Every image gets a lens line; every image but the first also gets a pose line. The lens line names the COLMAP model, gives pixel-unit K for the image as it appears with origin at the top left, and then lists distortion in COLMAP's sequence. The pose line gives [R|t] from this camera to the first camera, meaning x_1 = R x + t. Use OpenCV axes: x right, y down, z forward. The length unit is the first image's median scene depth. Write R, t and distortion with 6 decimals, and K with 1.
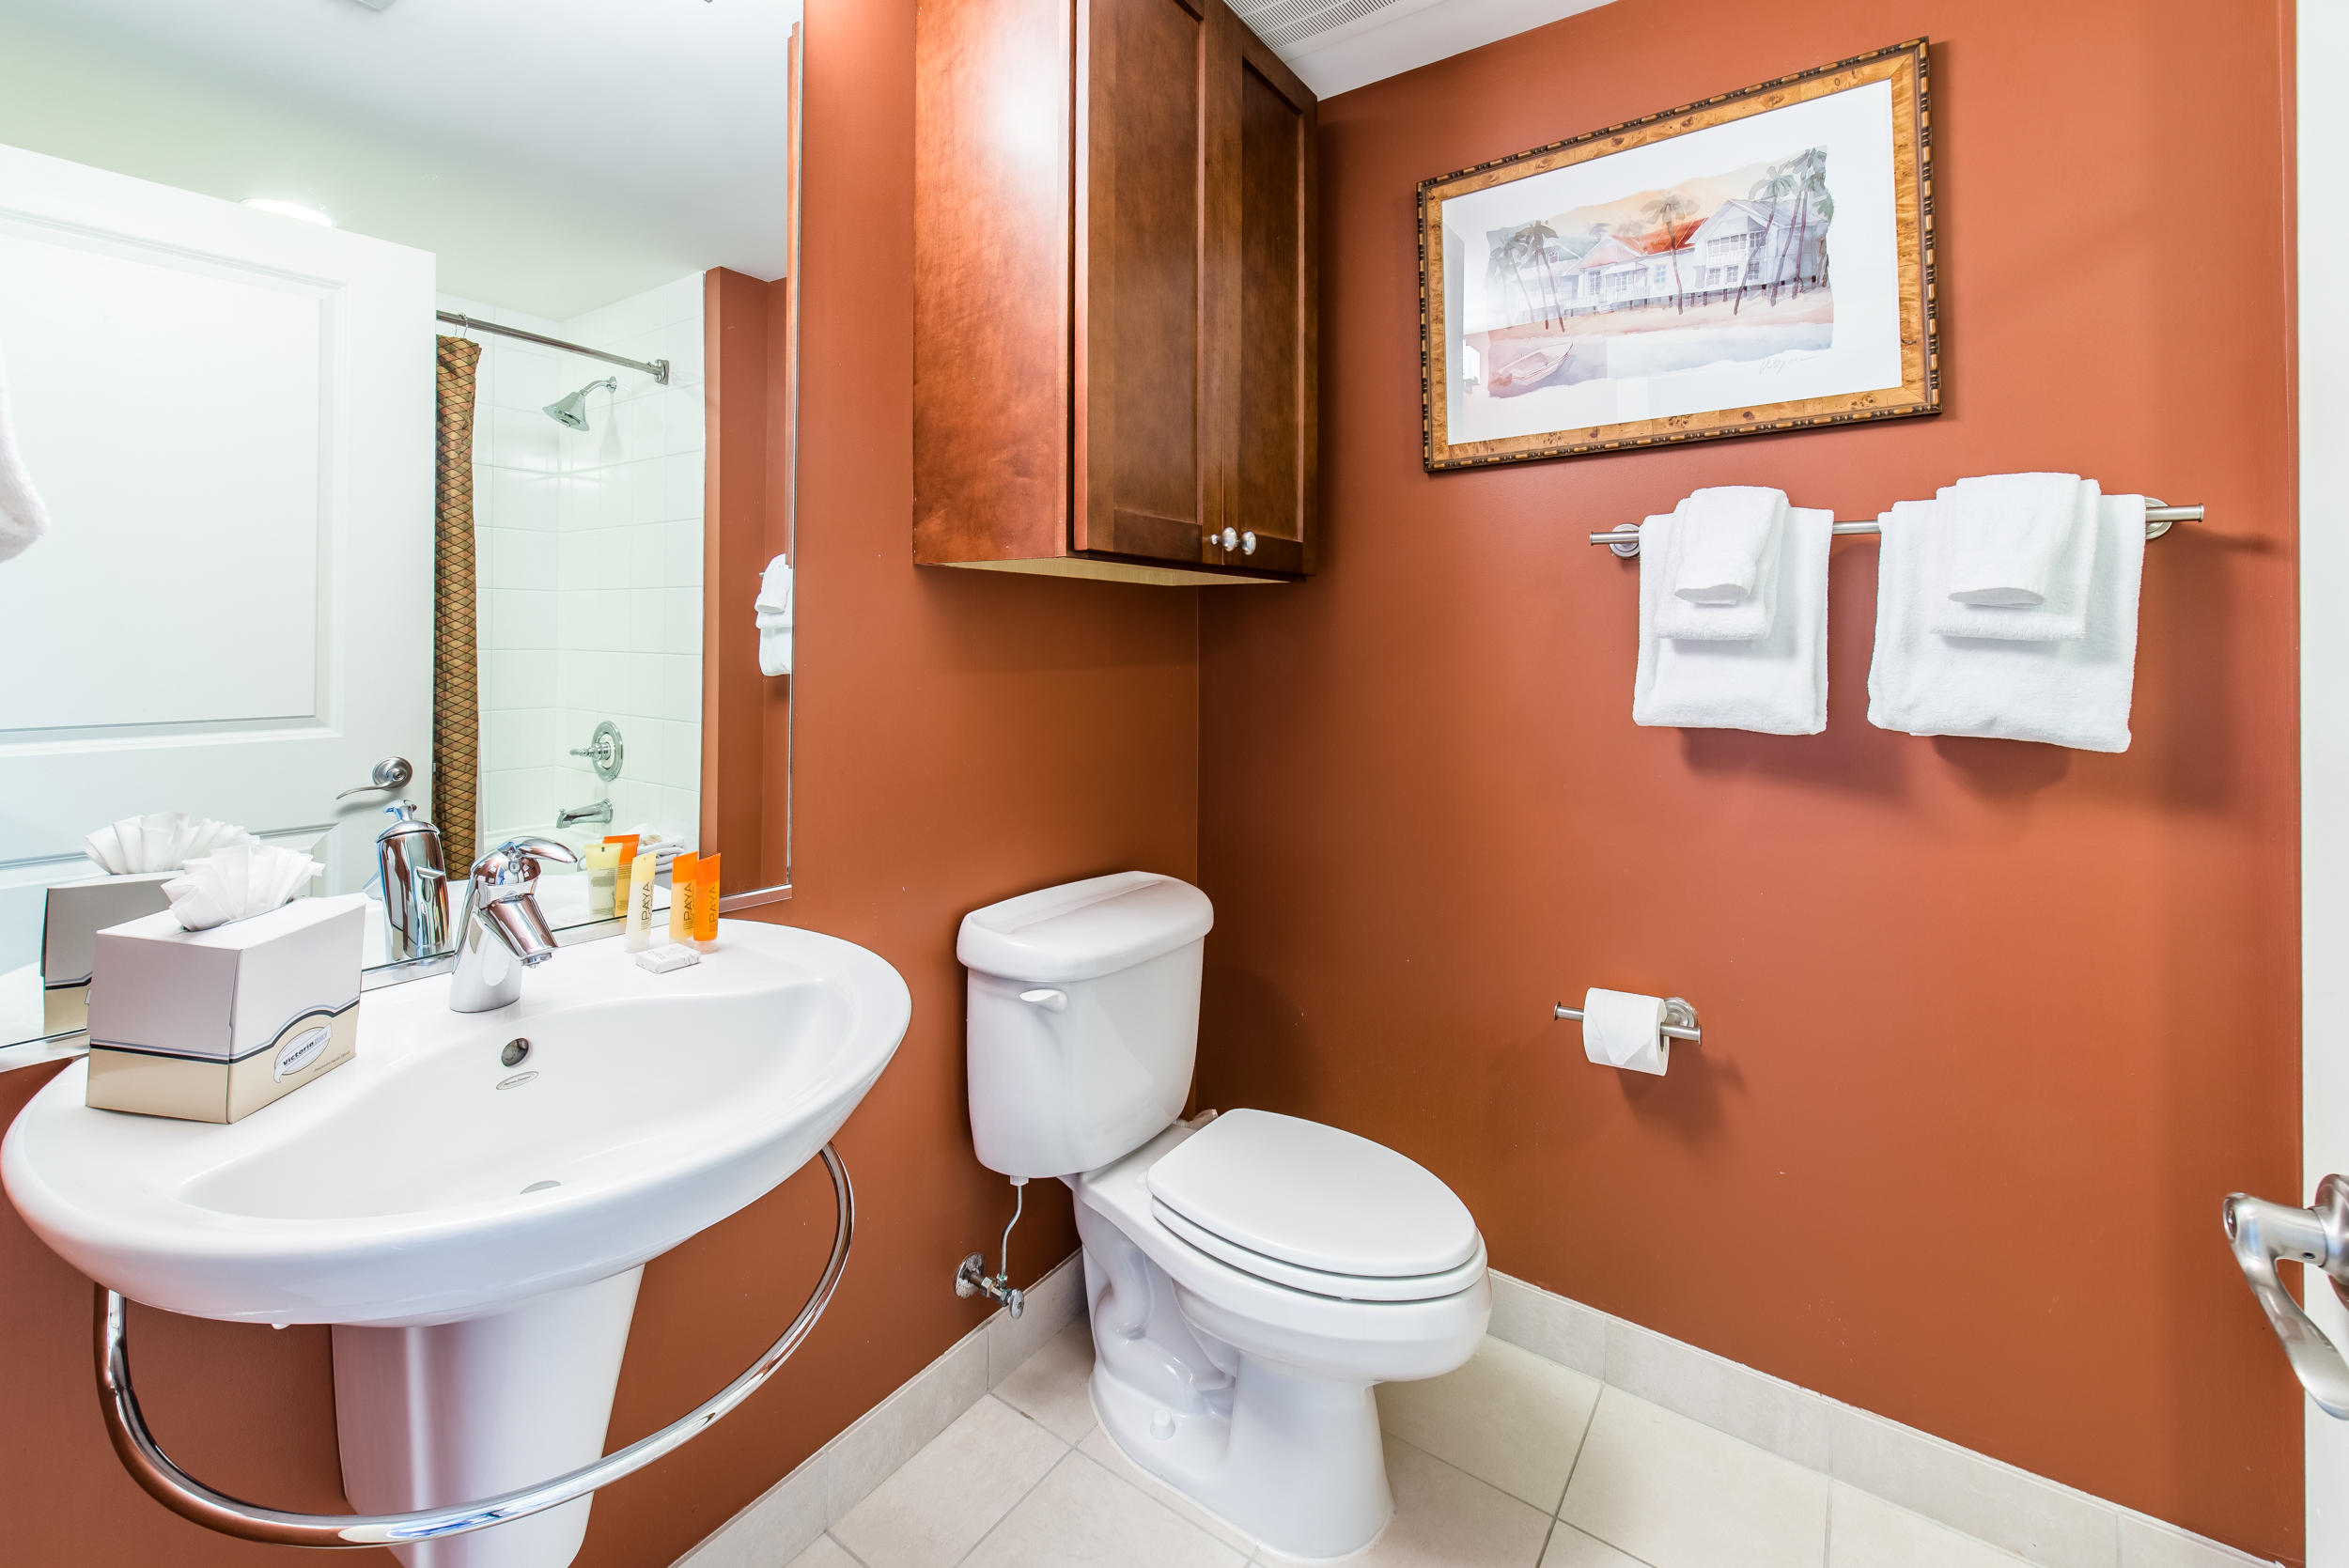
lens RADIAL K [[965.8, 0, 1175.2], [0, 965.8, 632.5], [0, 0, 1]] dist [0.007653, -0.002396]
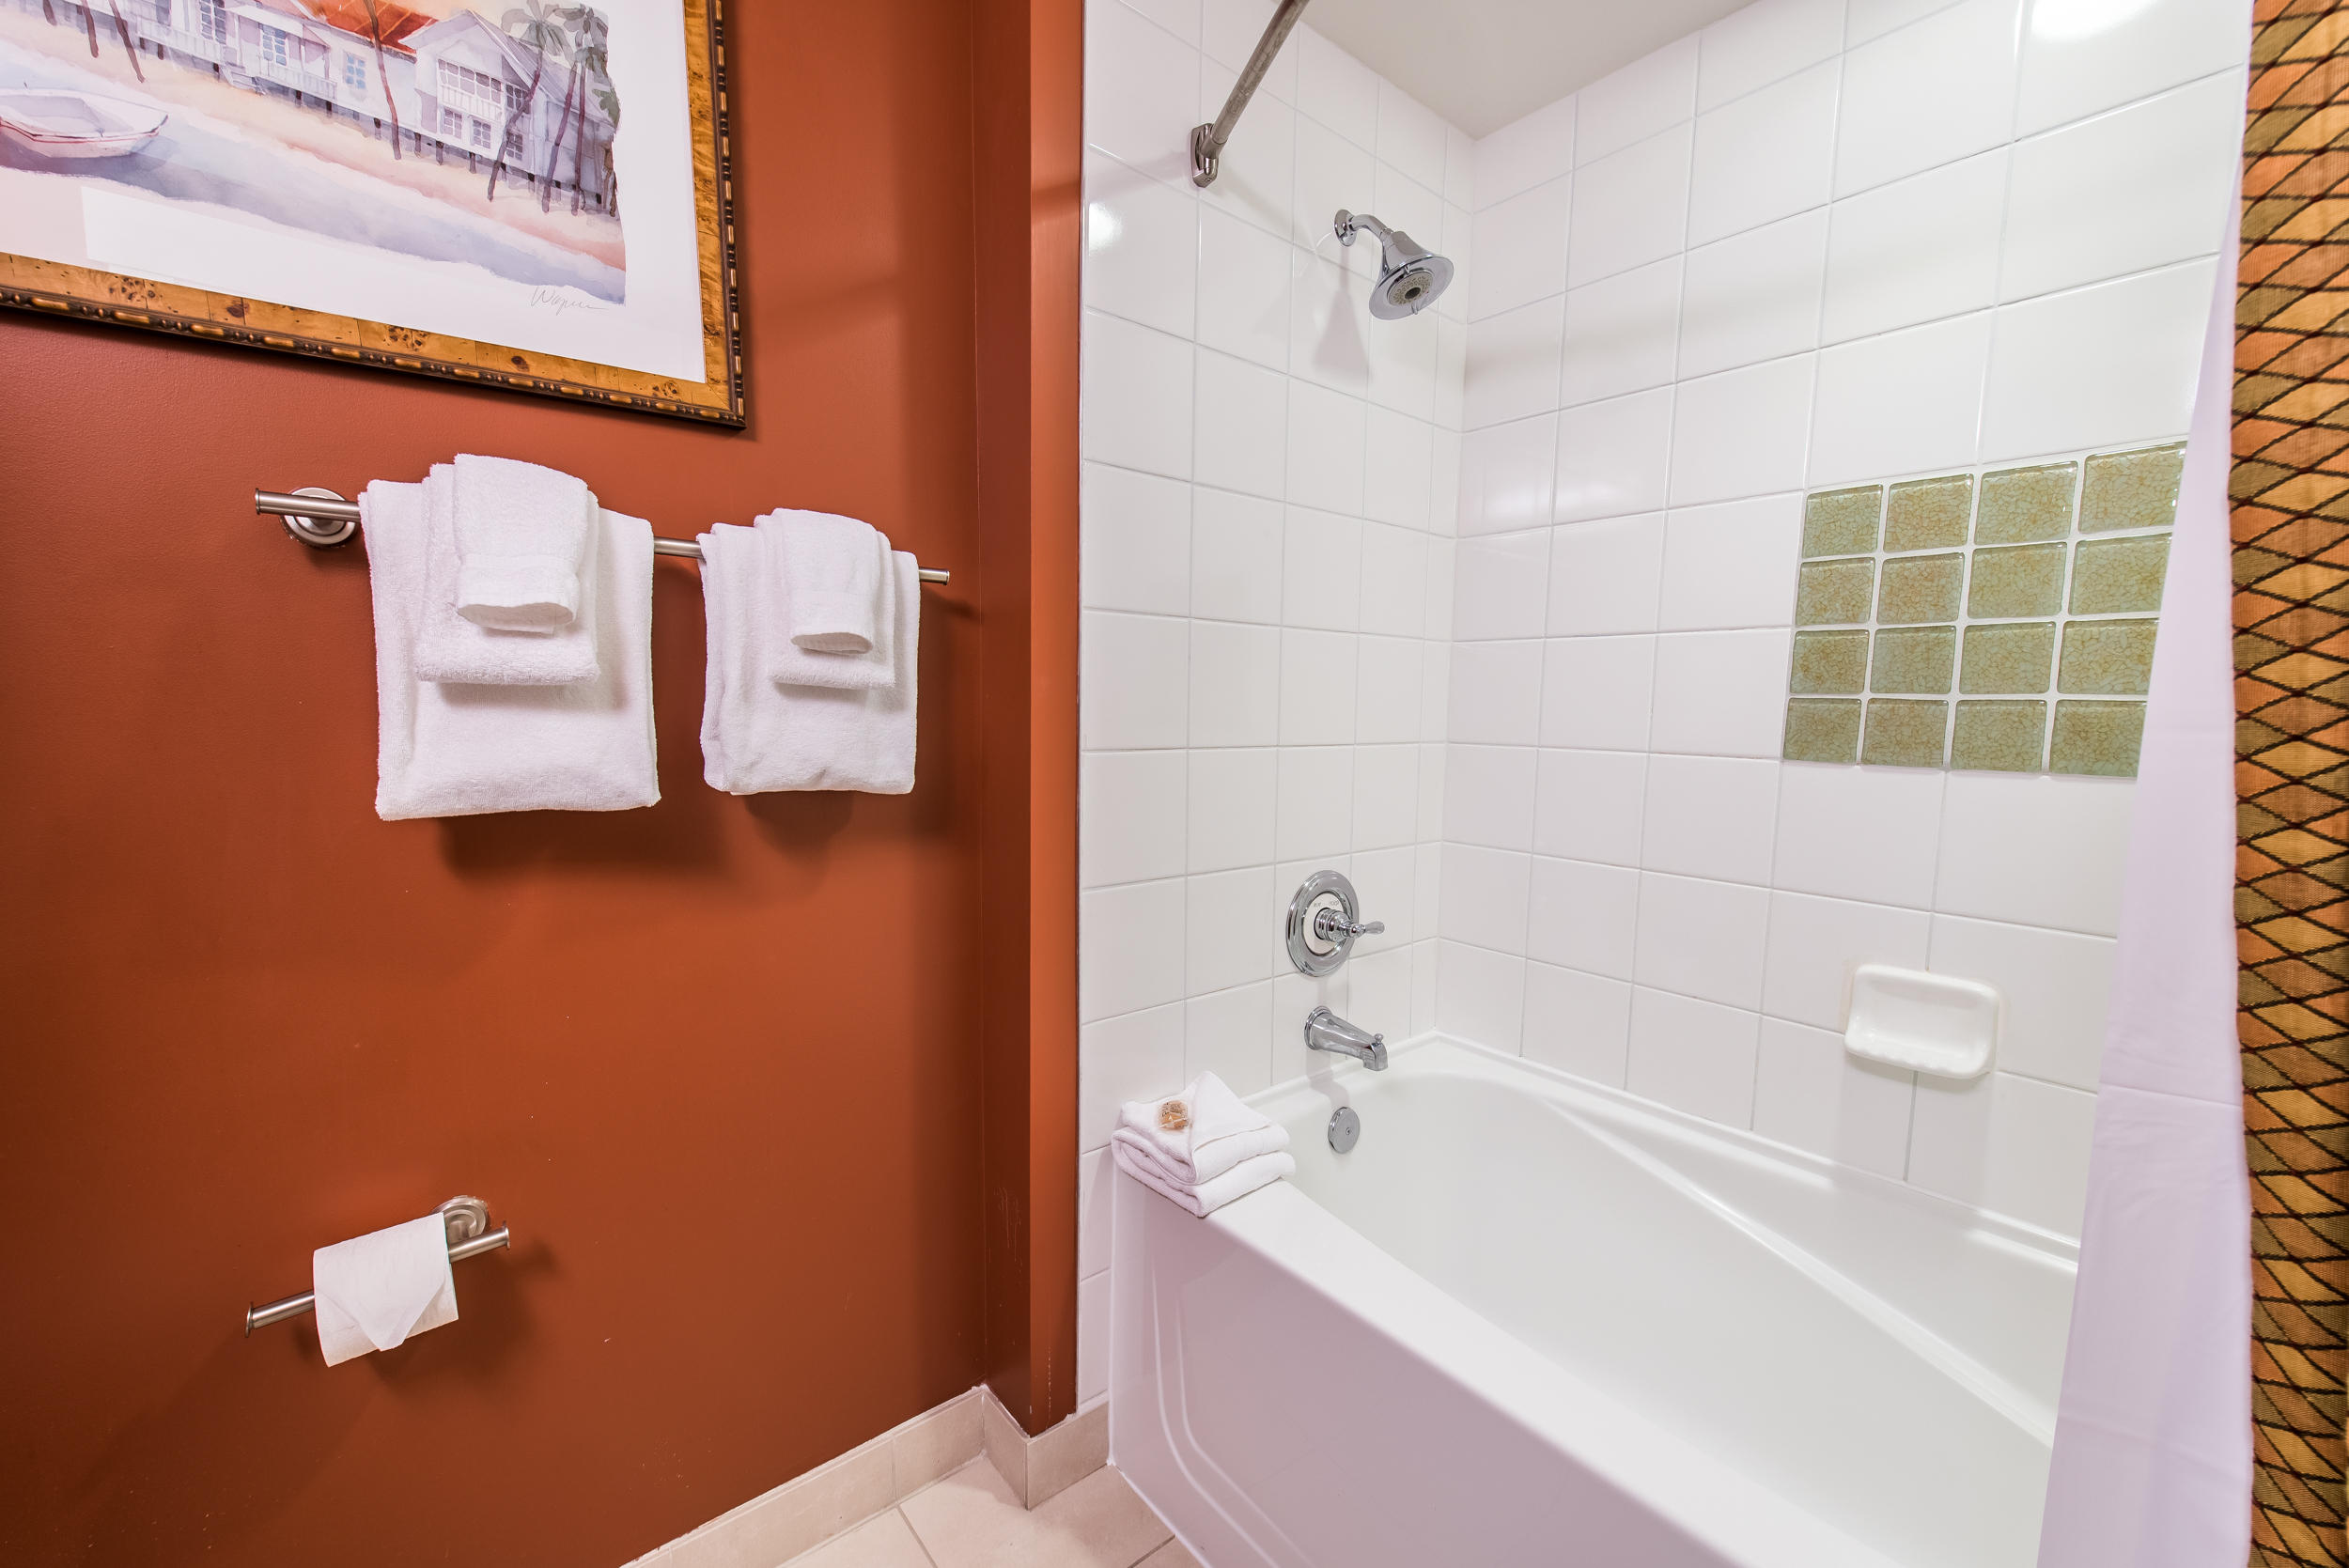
lens RADIAL K [[965.8, 0, 1153.5], [0, 965.8, 797.1], [0, 0, 1]] dist [0.007653, -0.002396]
pose [[0.275497, -0.099365, 0.956153, 0.017132], [-0.018019, 0.993935, 0.108483, 0.004176], [-0.961133, -0.047116, 0.272035, 0.361922]]
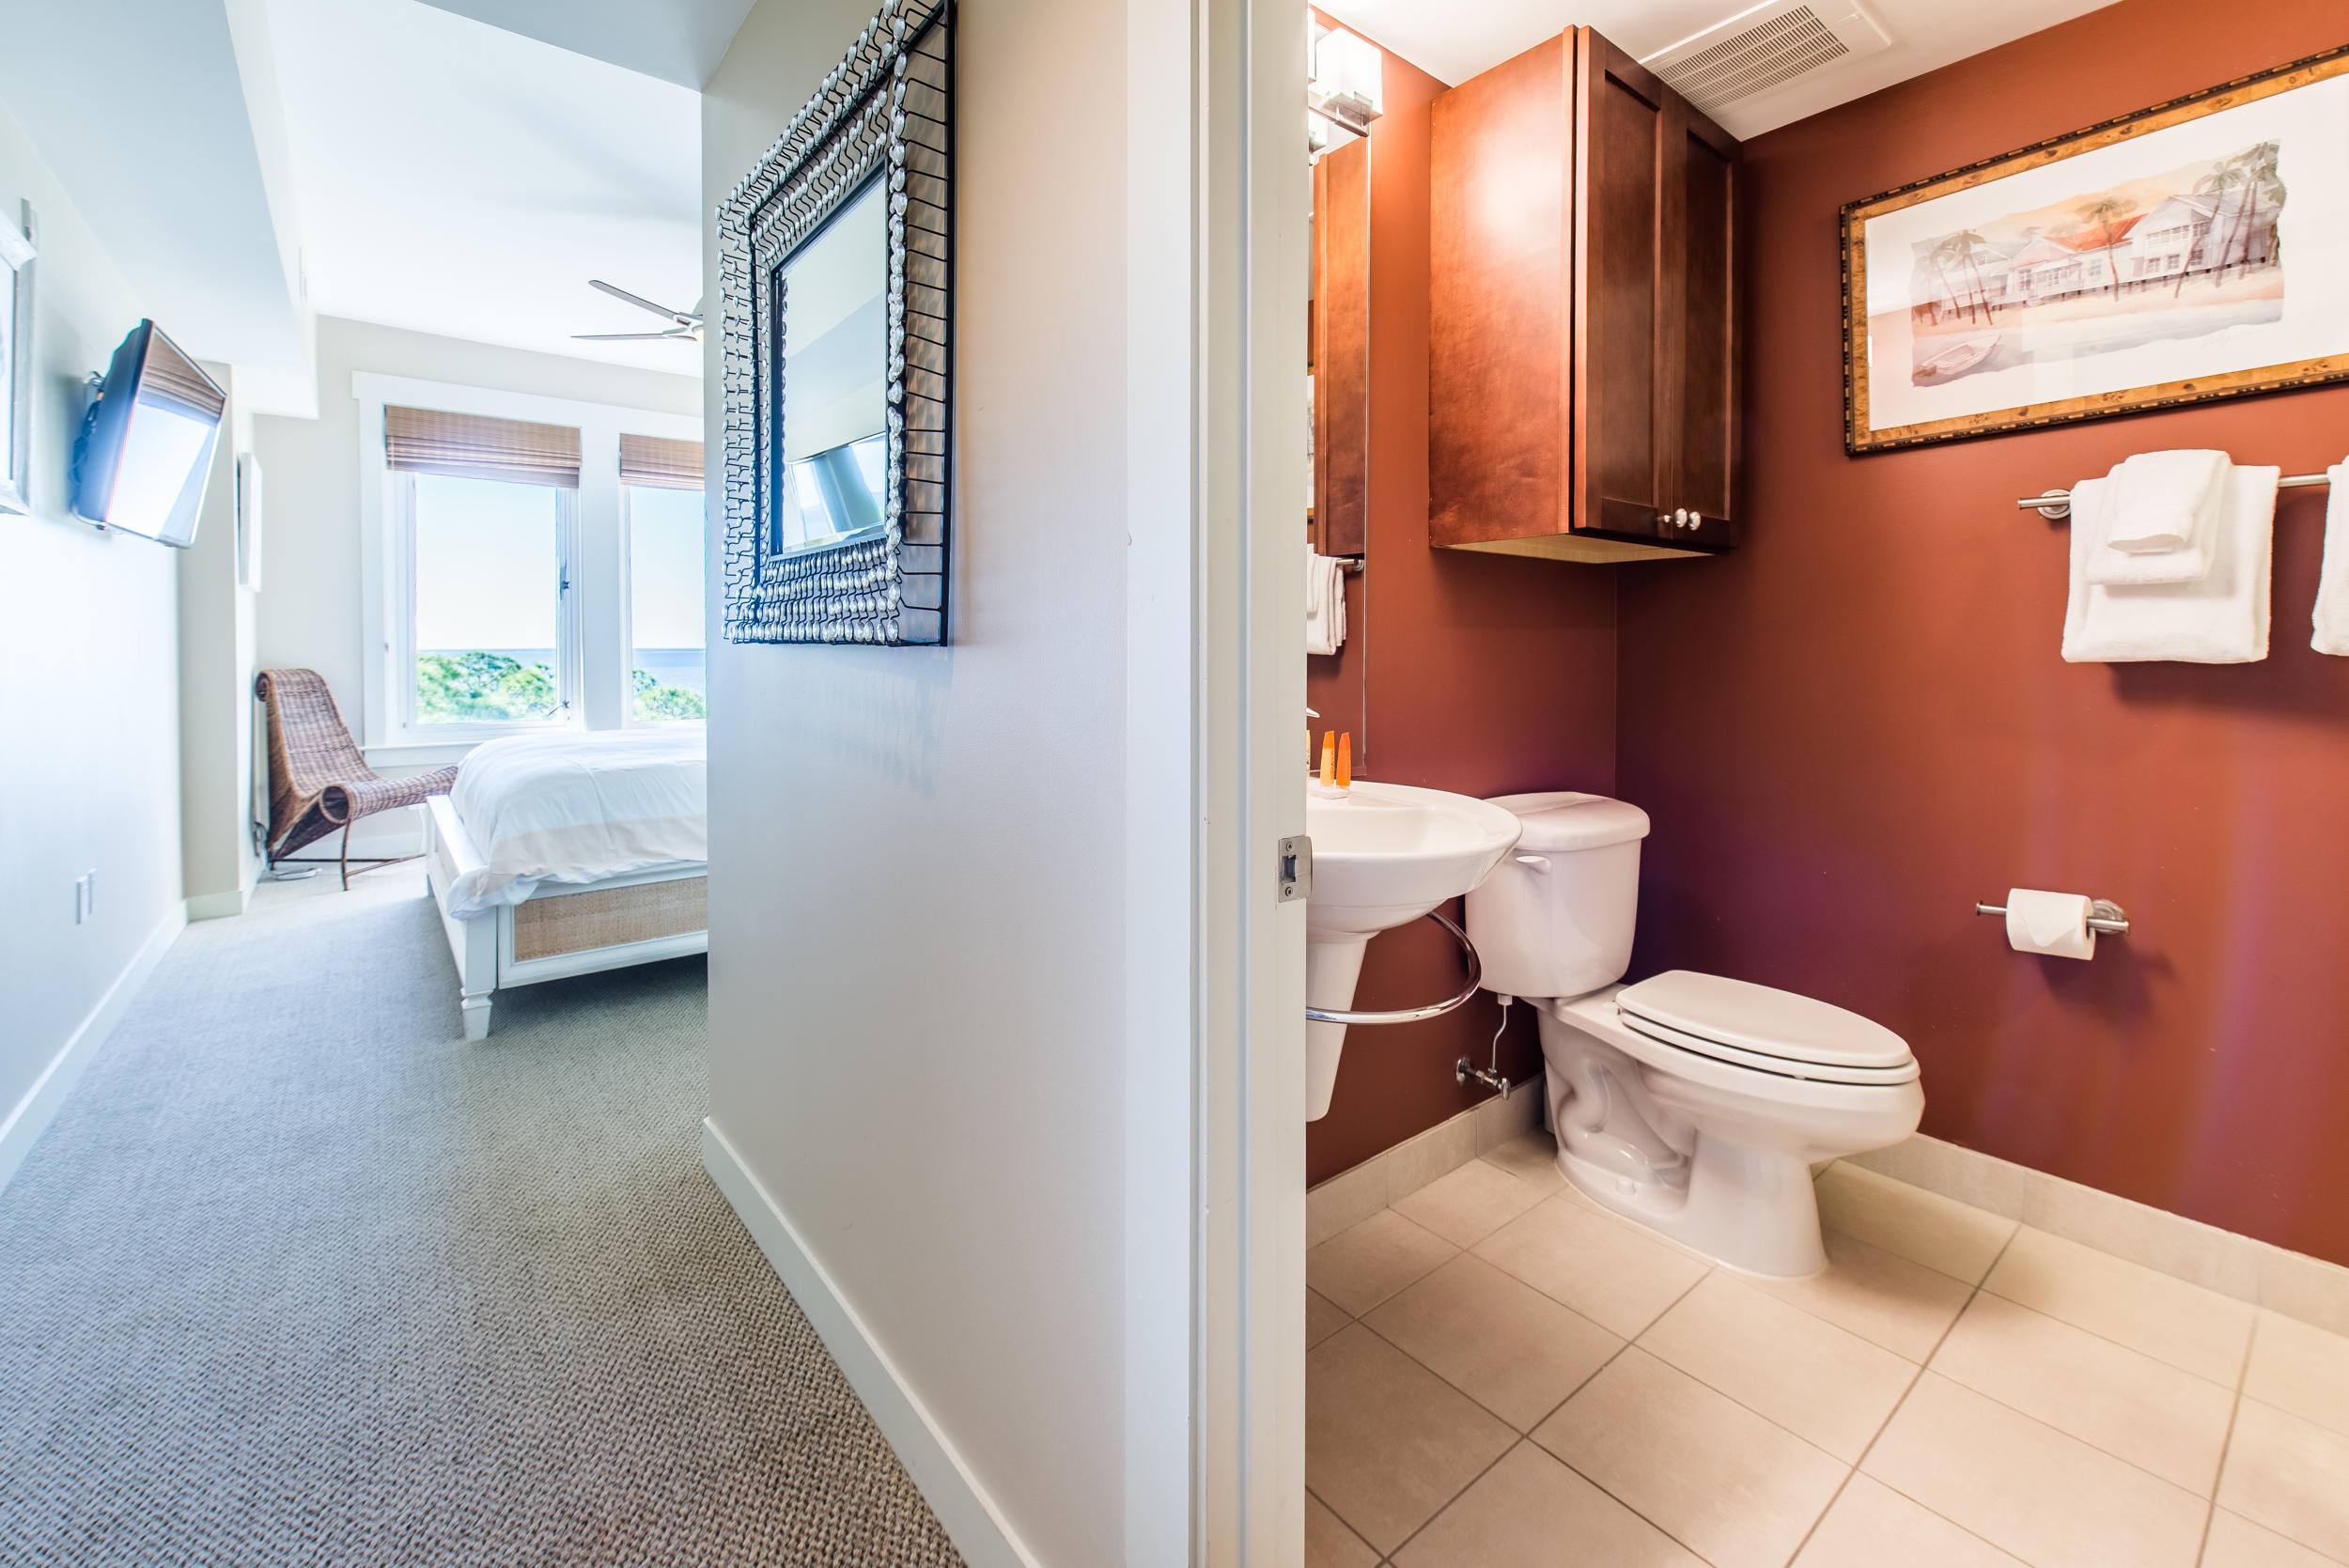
lens RADIAL K [[965.8, 0, 1186.0], [0, 965.8, 671.5], [0, 0, 1]] dist [0.007653, -0.002396]
pose [[0.961834, -0.002254, -0.273625, -0.231251], [0.009999, 0.999588, 0.026914, 0.067866], [0.273452, -0.028623, 0.961460, -0.431722]]
